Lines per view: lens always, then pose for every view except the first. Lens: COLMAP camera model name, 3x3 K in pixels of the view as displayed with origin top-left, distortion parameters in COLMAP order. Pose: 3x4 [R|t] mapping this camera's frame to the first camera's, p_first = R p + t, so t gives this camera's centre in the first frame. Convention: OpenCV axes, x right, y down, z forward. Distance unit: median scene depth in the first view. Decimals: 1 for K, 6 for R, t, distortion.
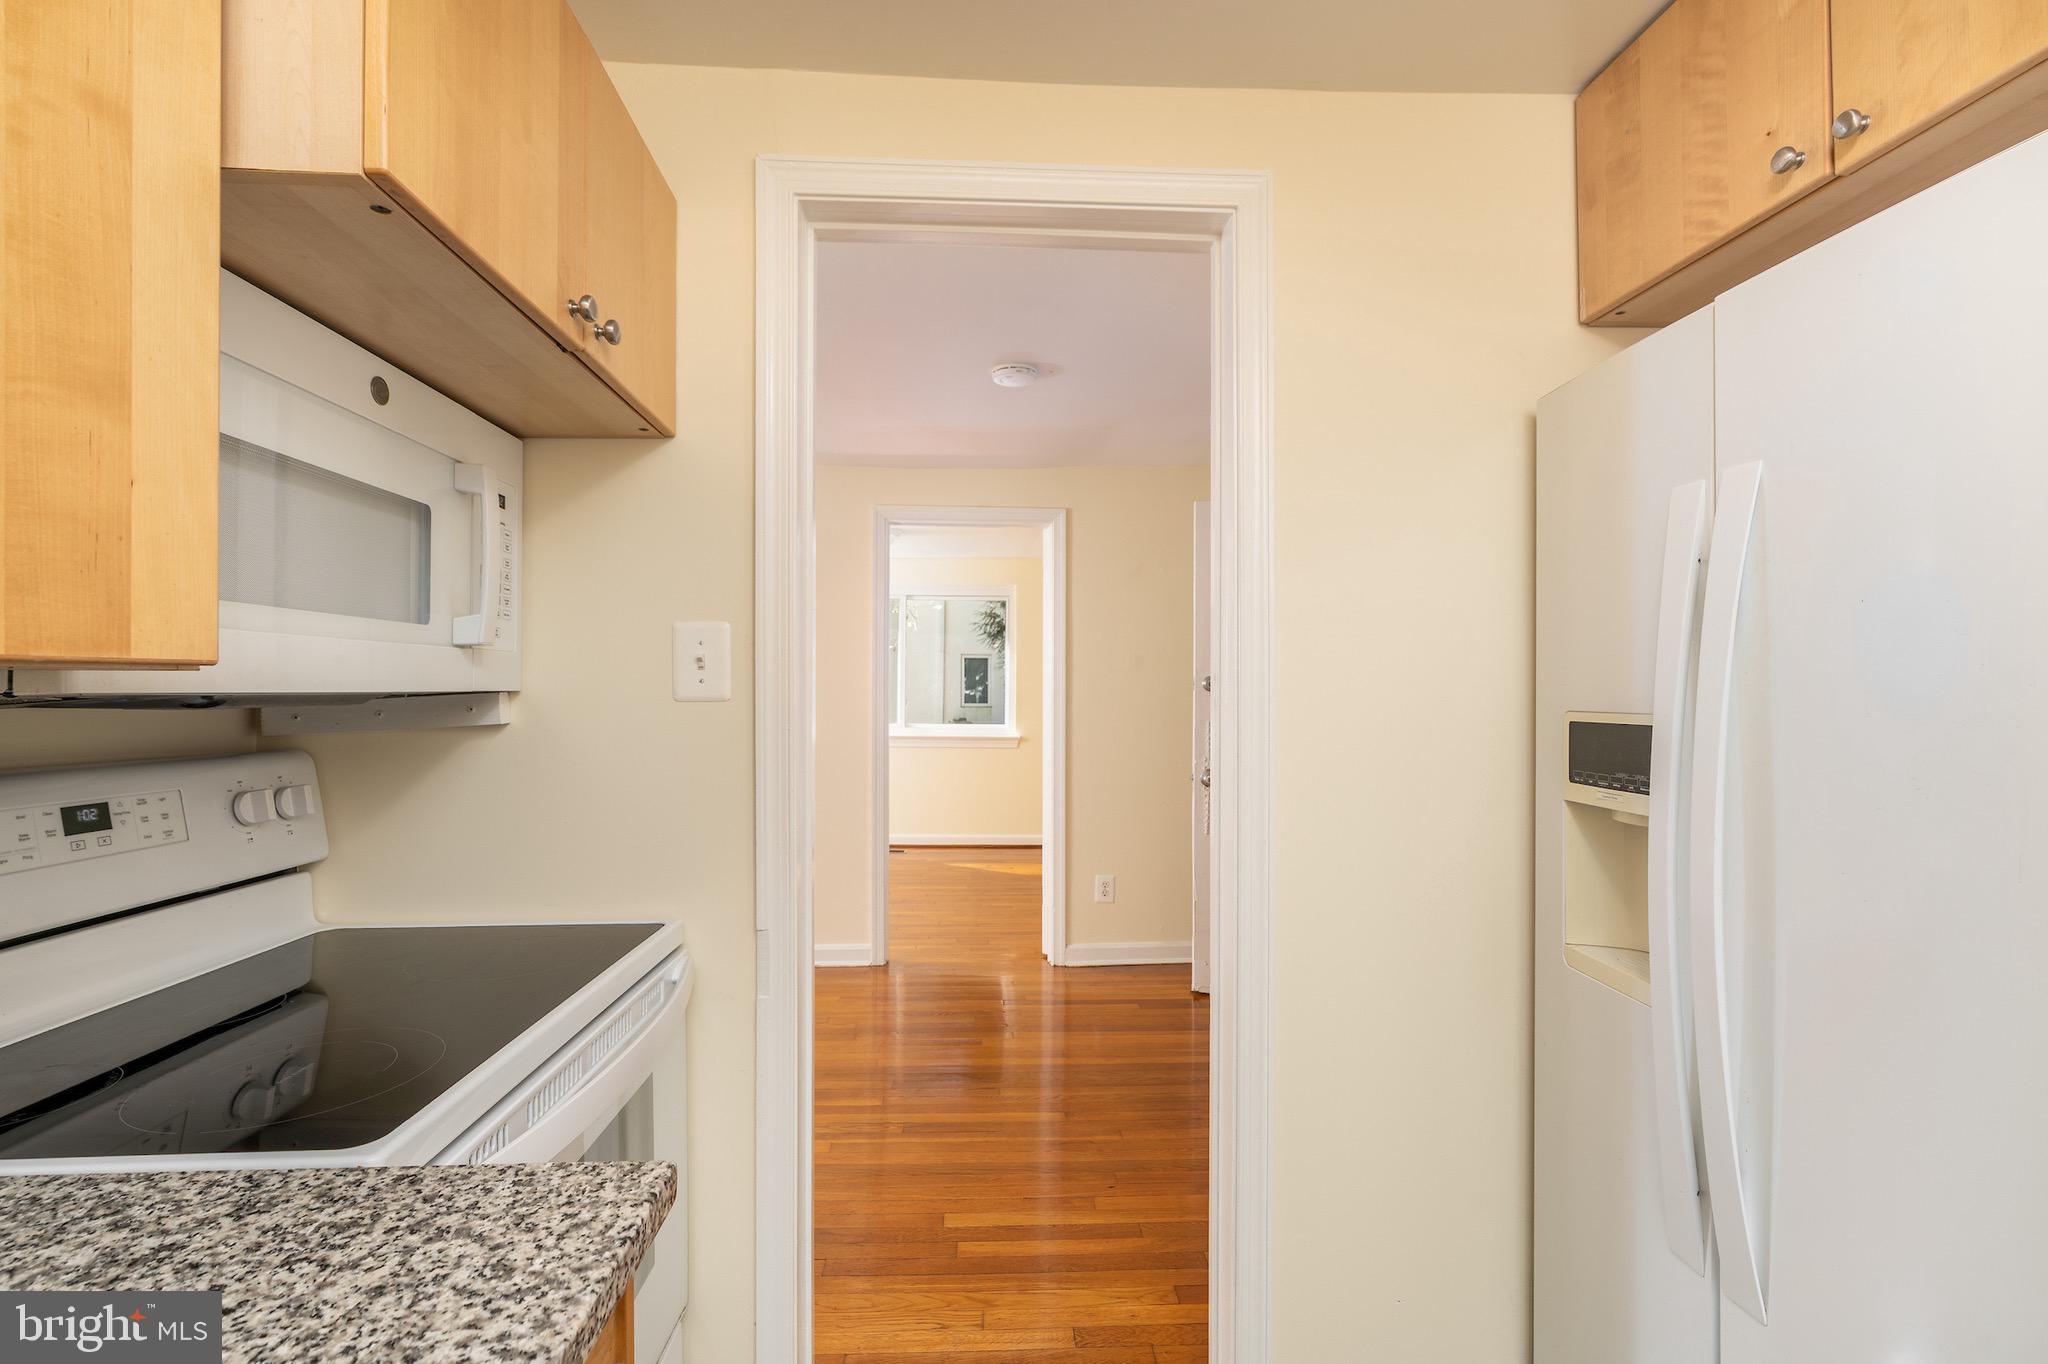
lens RADIAL K [[944.1, 0, 1020.0], [0, 944.1, 681.0], [0, 0, 1]] dist [-0.006572, -0.000327]
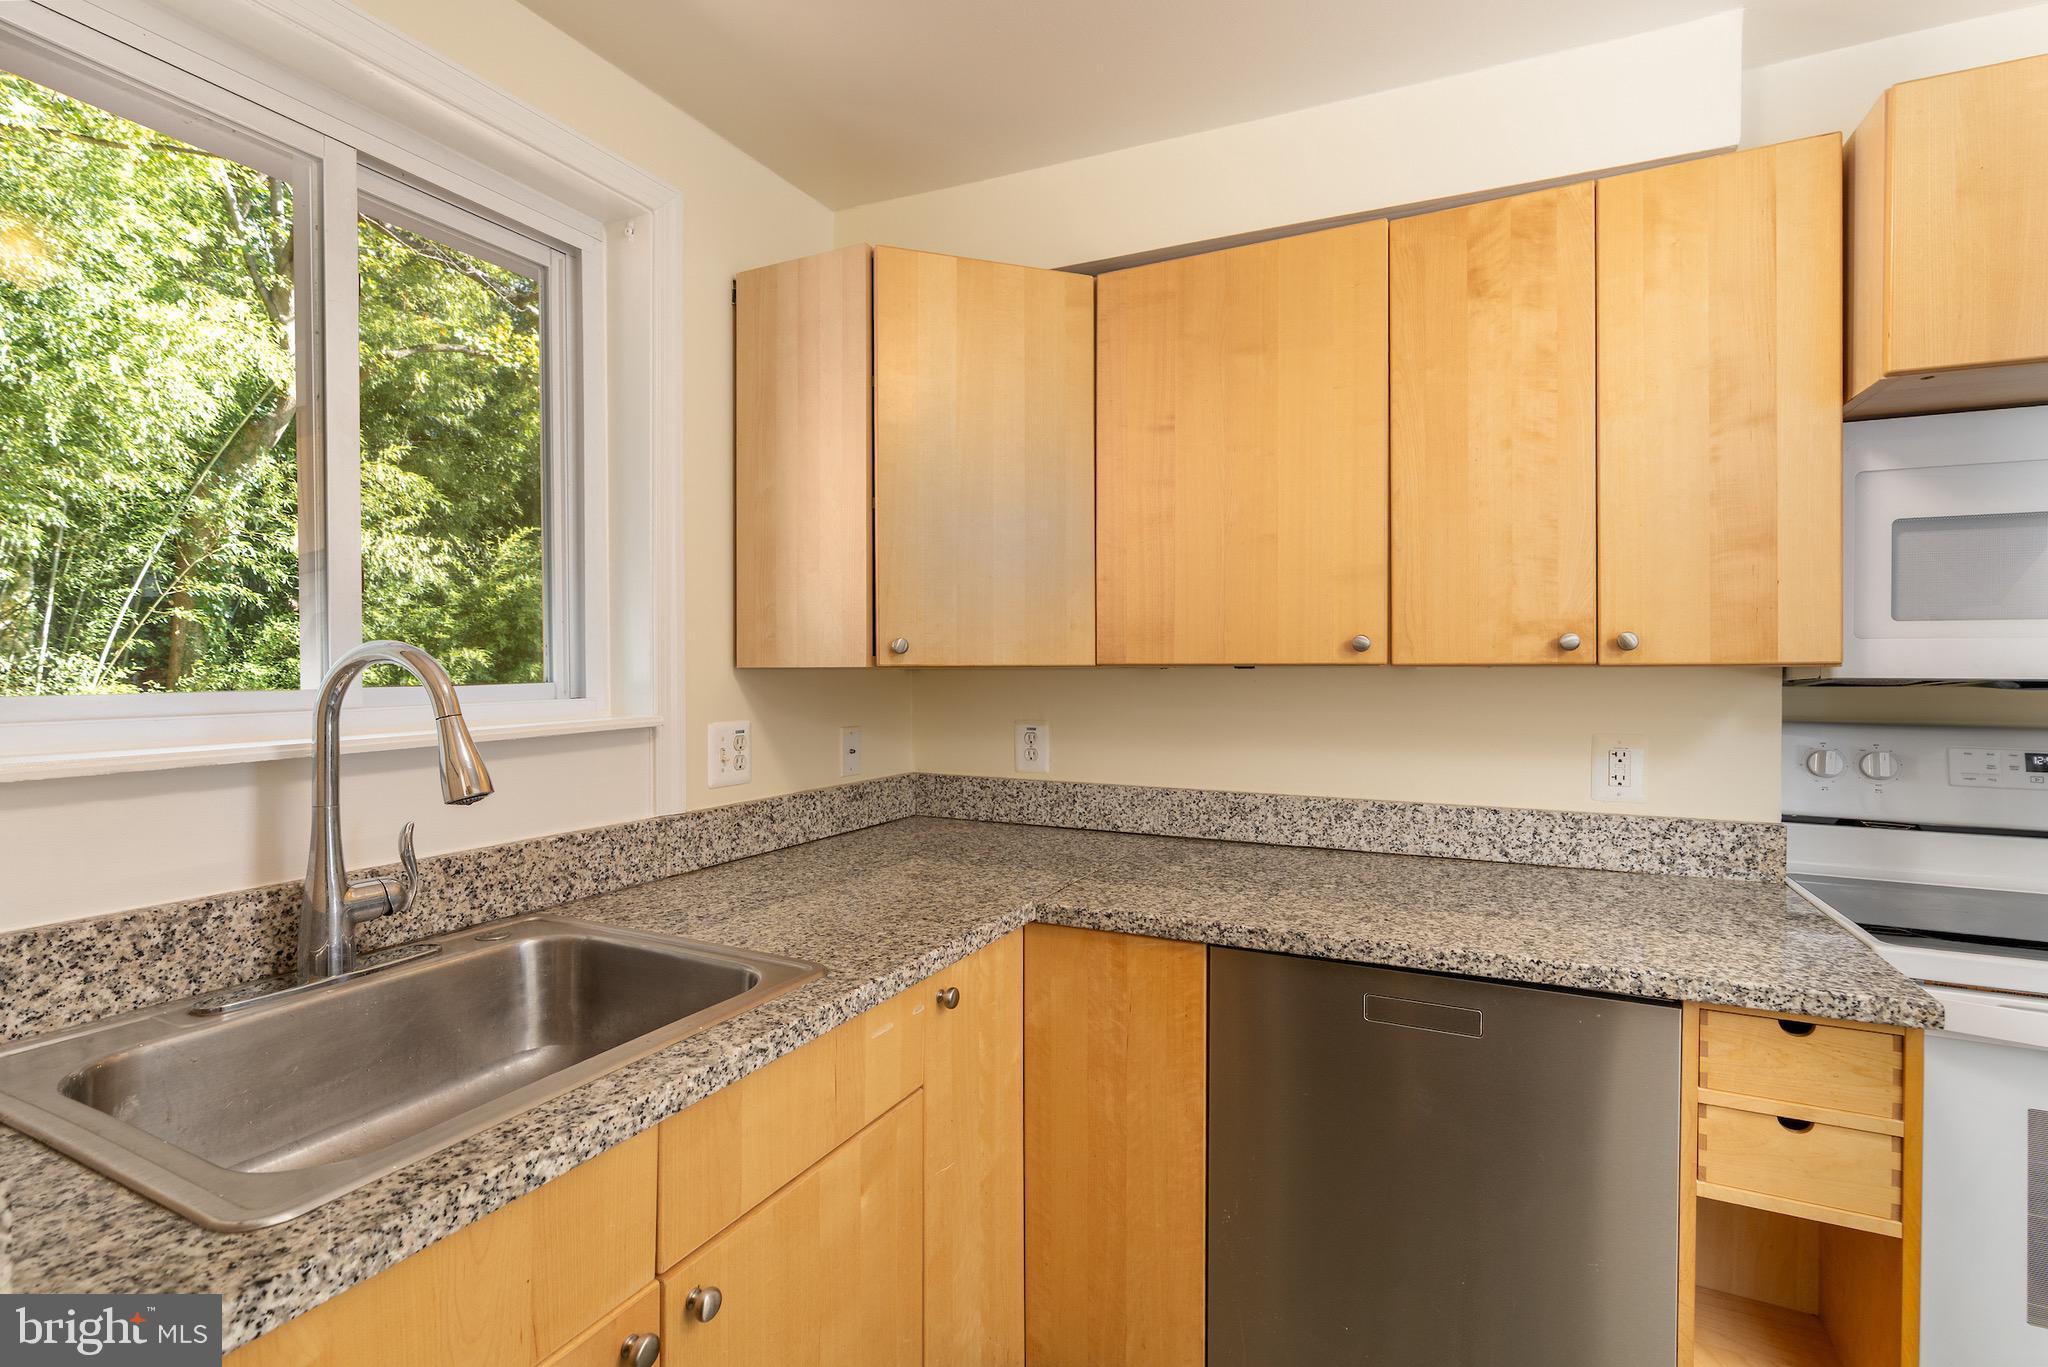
lens RADIAL K [[944.1, 0, 1027.3], [0, 944.1, 682.9], [0, 0, 1]] dist [-0.006572, -0.000327]
pose [[-0.509647, 0.010423, -0.860320, 1.944977], [0.006727, 0.999944, 0.008130, -0.004956], [0.860357, -0.001644, -0.509689, 0.645813]]
